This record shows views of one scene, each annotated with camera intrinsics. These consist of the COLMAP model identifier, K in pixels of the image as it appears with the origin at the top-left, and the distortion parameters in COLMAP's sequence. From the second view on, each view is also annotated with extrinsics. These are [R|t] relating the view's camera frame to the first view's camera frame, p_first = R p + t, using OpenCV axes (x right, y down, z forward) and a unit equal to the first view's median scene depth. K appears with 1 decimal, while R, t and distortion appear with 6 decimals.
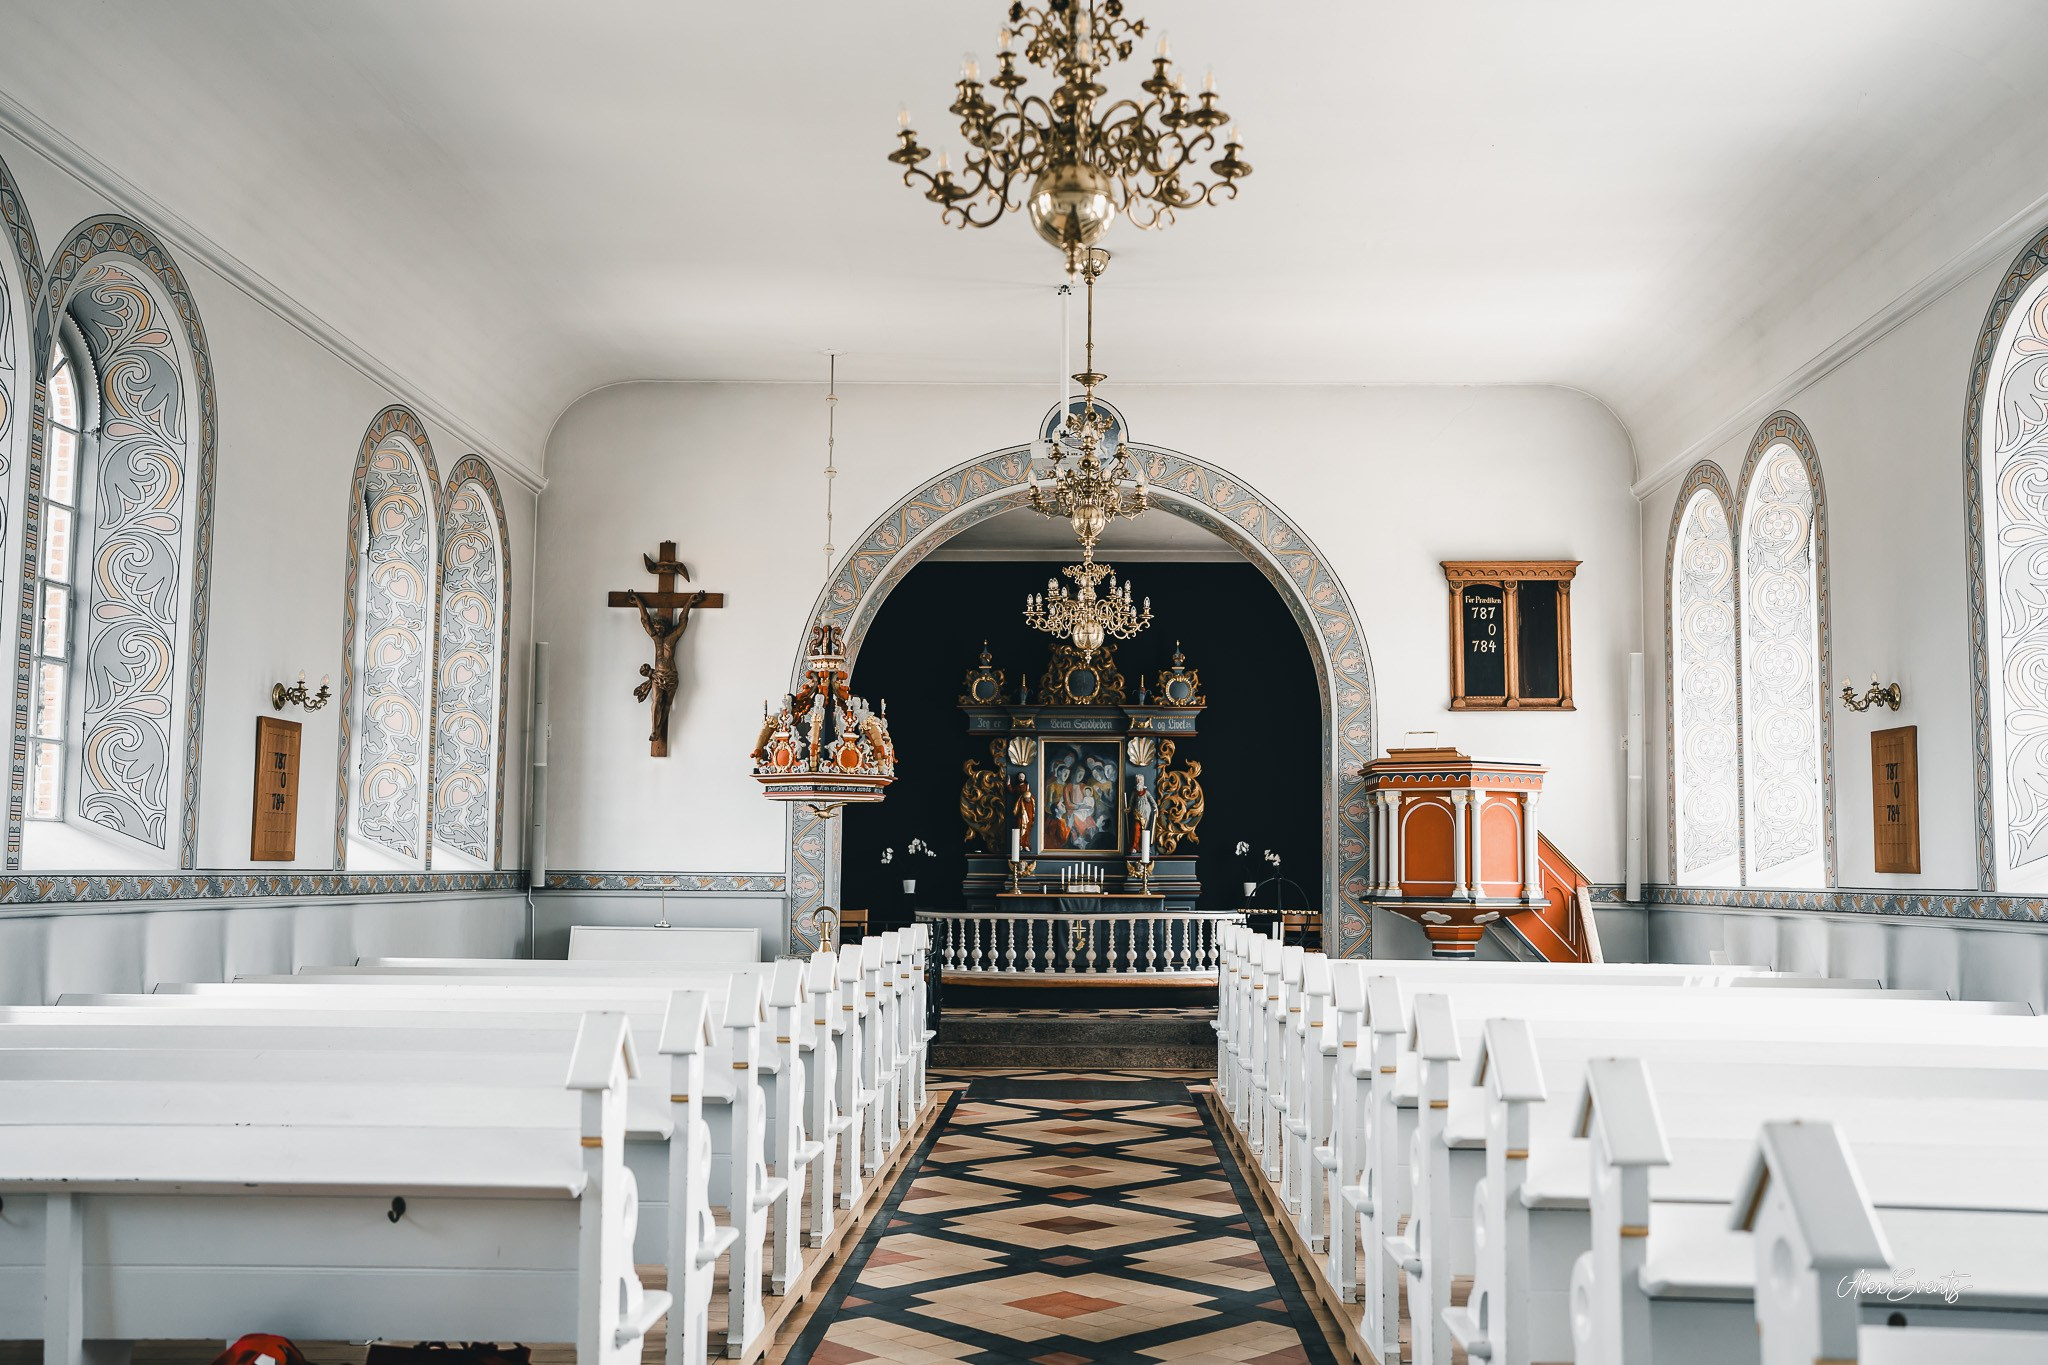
lens RADIAL K [[1956.8, 0, 1024.0], [0, 1956.8, 682.5], [0, 0, 1]] dist [-0.060725, 0.176489]
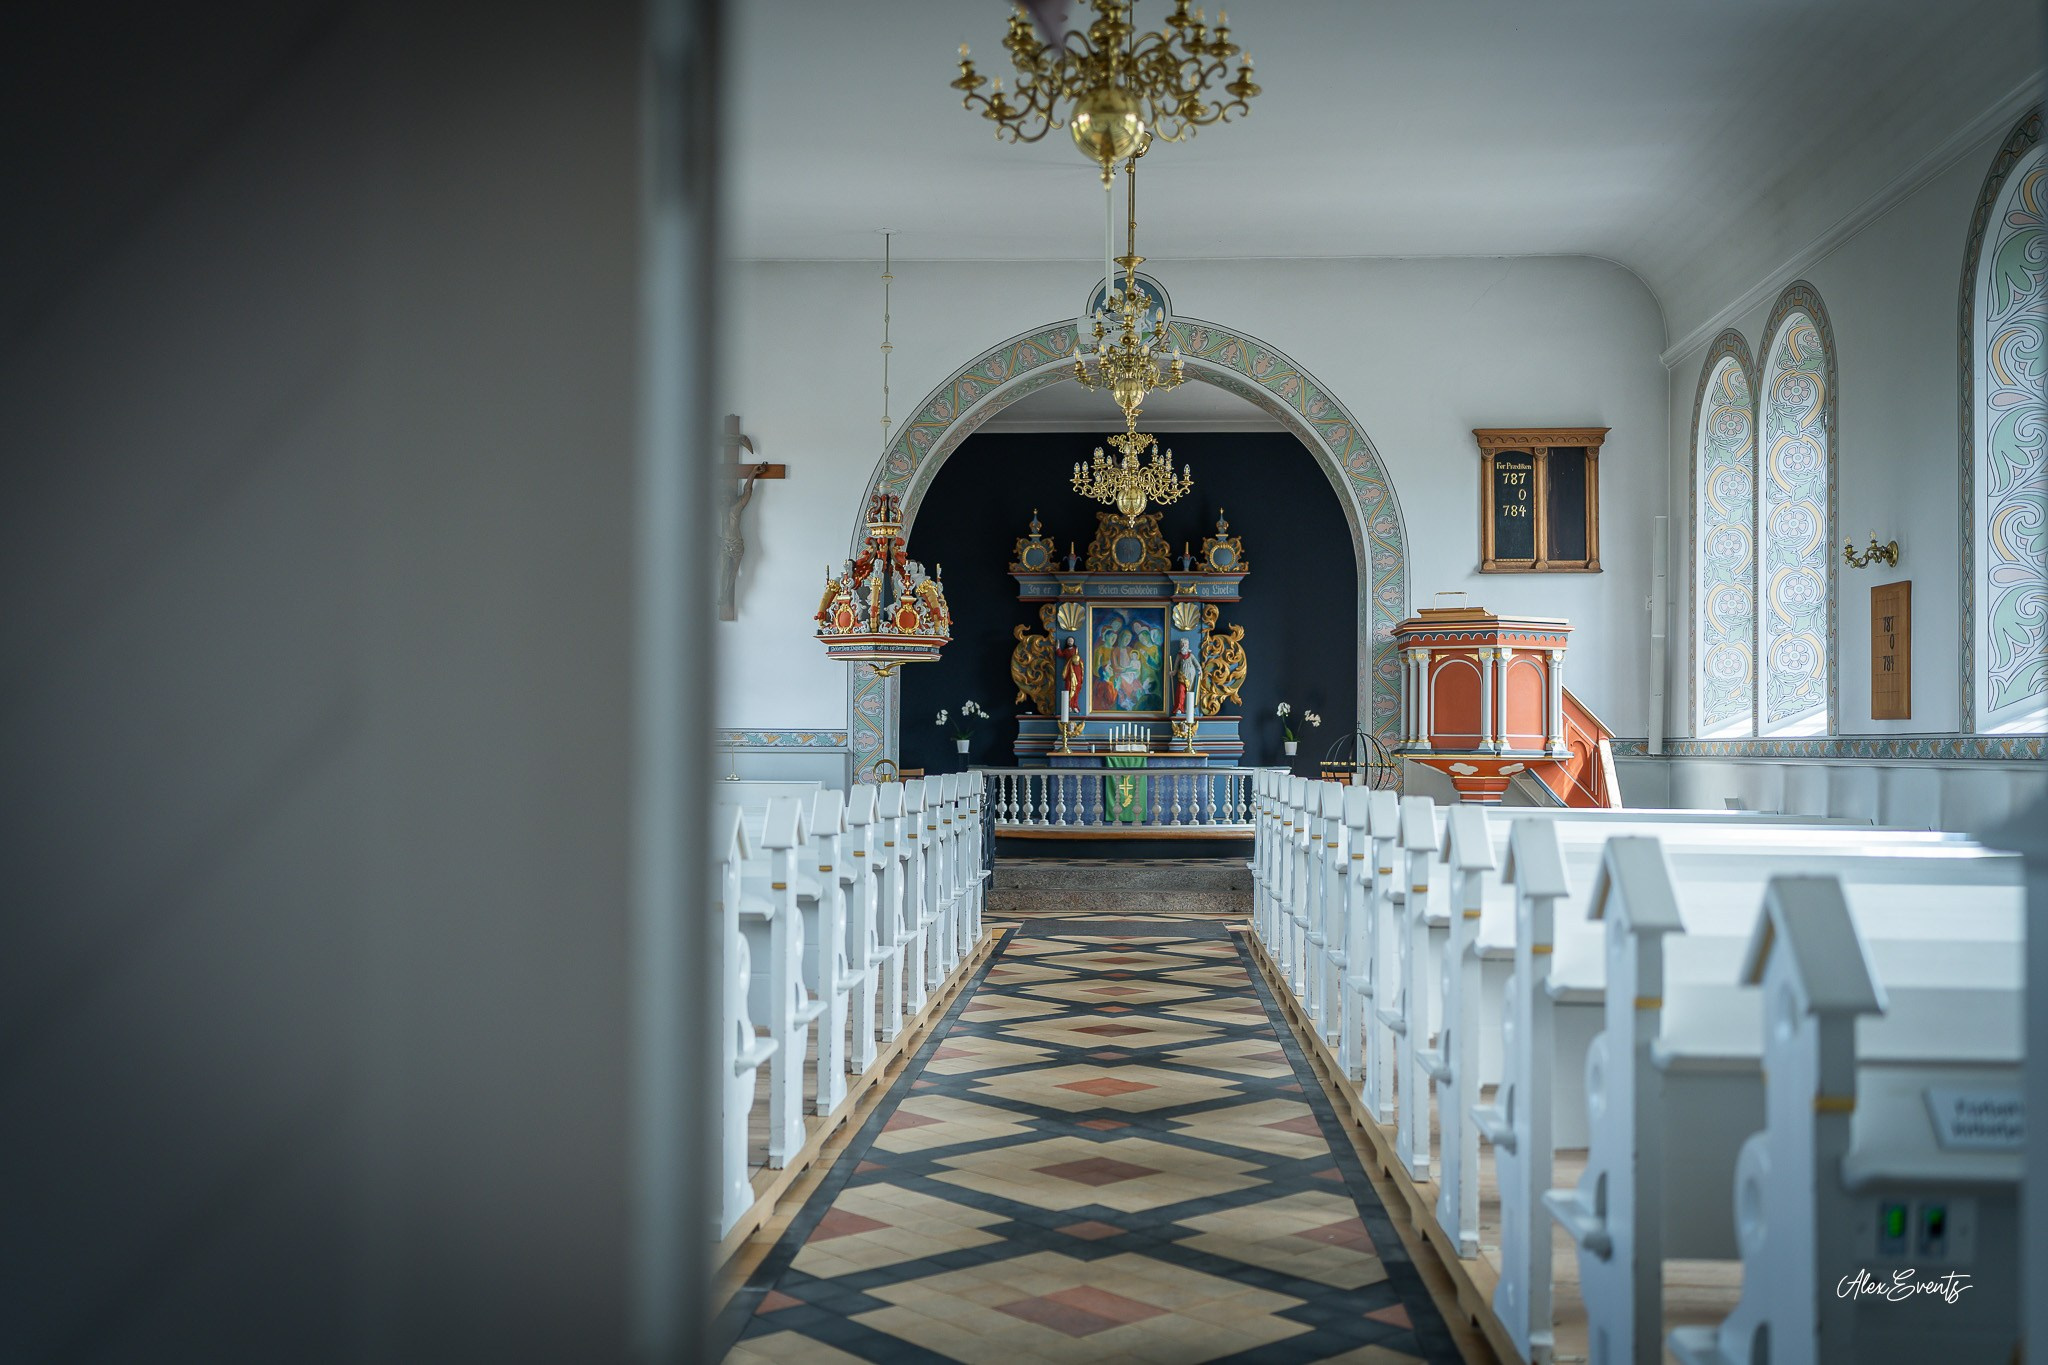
lens RADIAL K [[1964.5, 0, 1015.6], [0, 1964.5, 685.6], [0, 0, 1]] dist [-0.015365, 0.041422]
pose [[0.999547, -0.003099, -0.029951, 0.001116], [0.005058, 0.997836, 0.065562, 0.004437], [0.029683, -0.065684, 0.997399, -0.057924]]
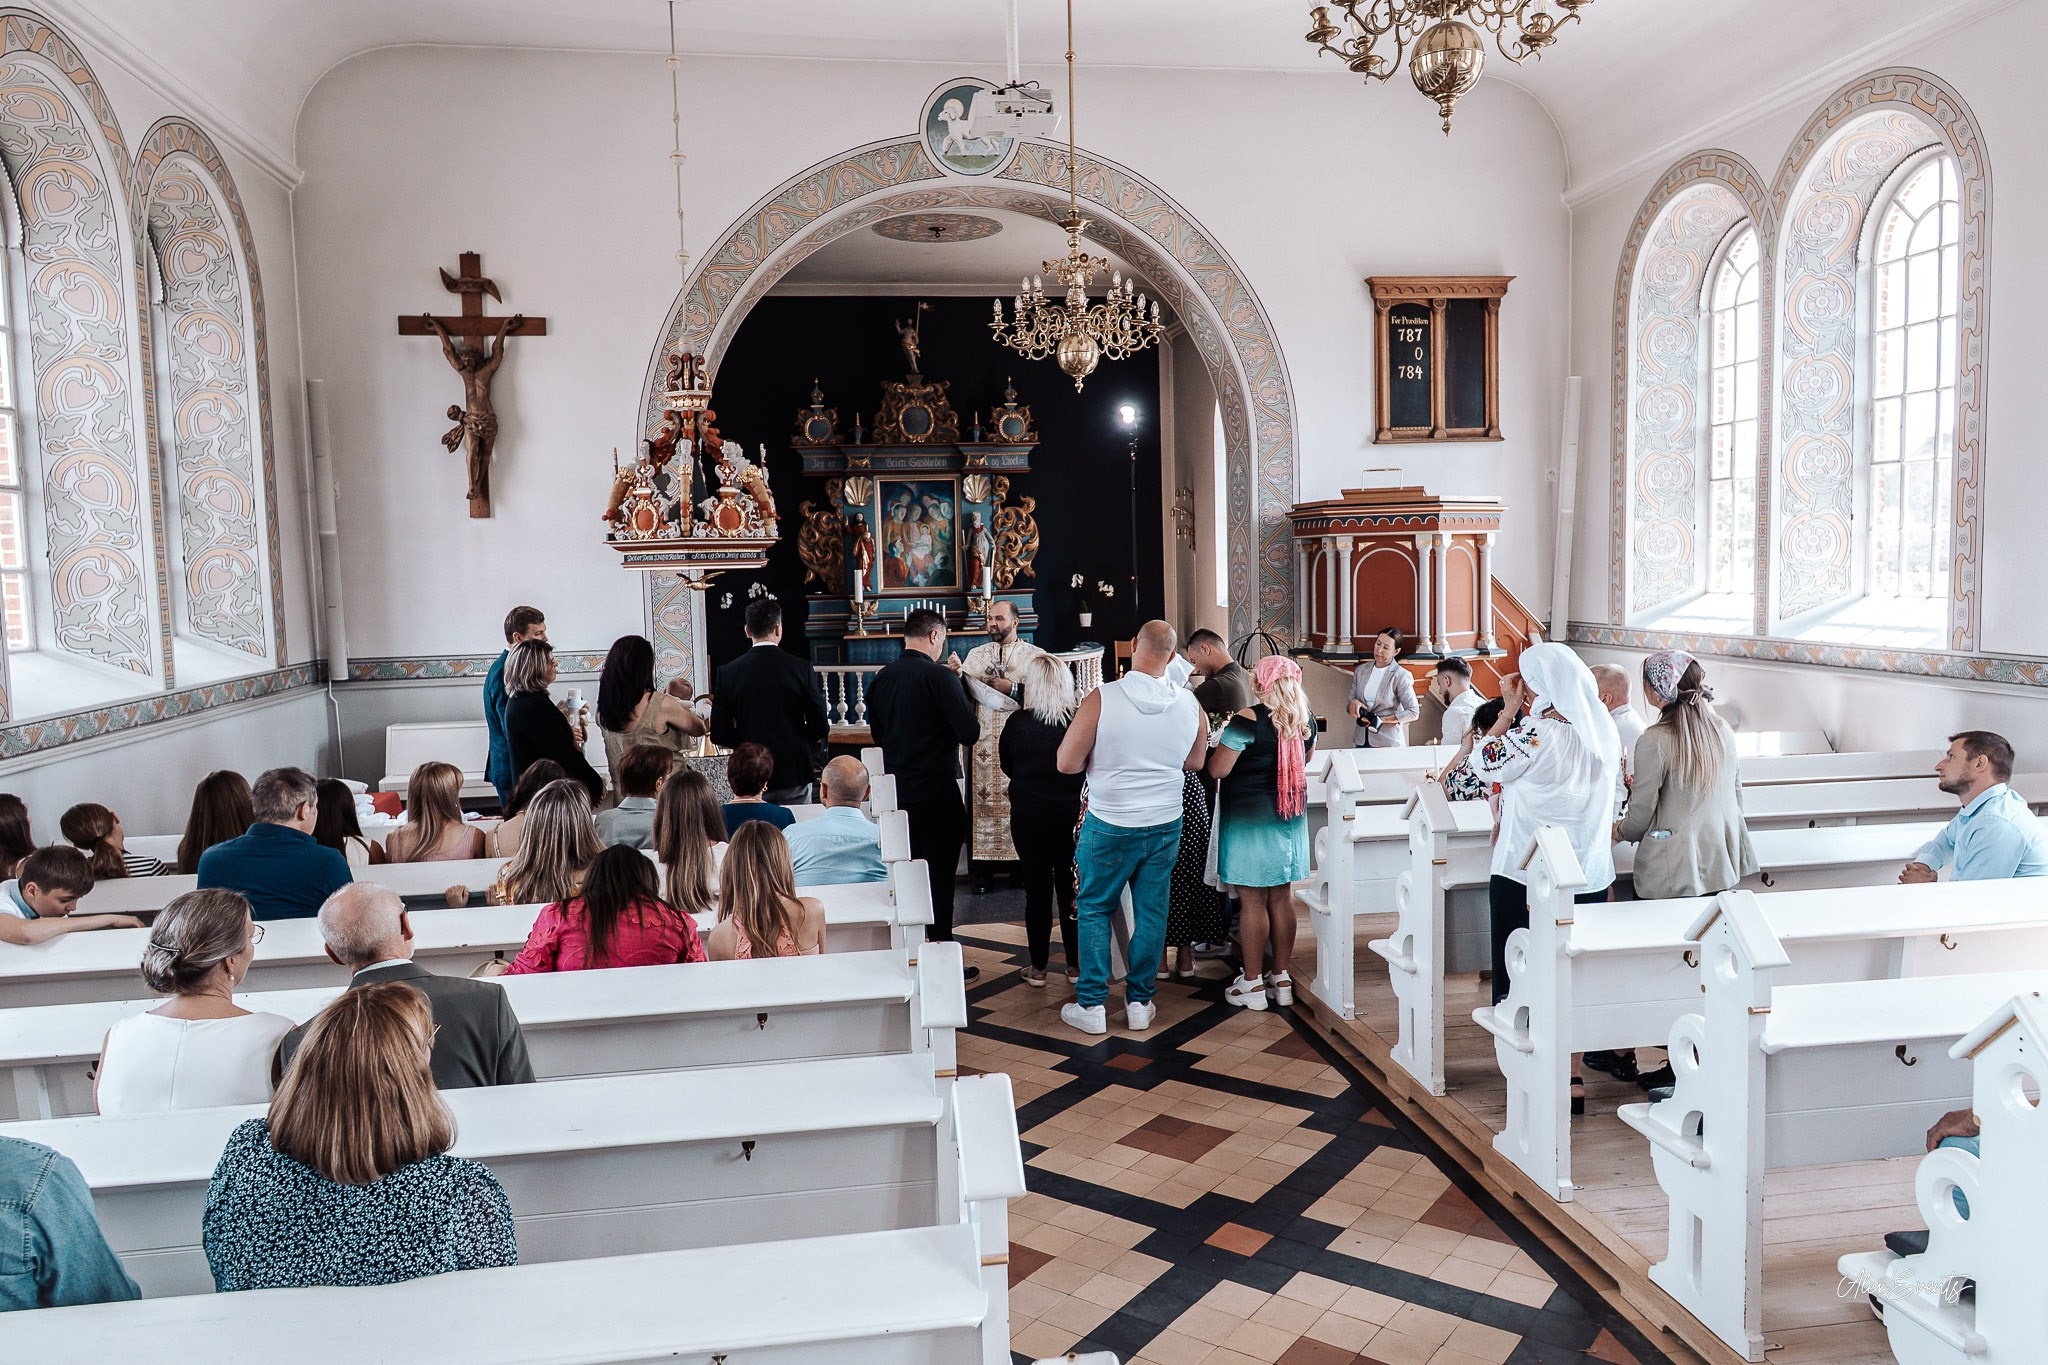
lens RADIAL K [[1441.2, 0, 1031.8], [0, 1441.2, 674.4], [0, 0, 1]] dist [0.013098, -0.024578]
pose [[0.982497, -0.048595, 0.179830, -0.070000], [0.016642, 0.984411, 0.175093, -0.000335], [-0.185536, -0.169036, 0.967989, 0.349681]]
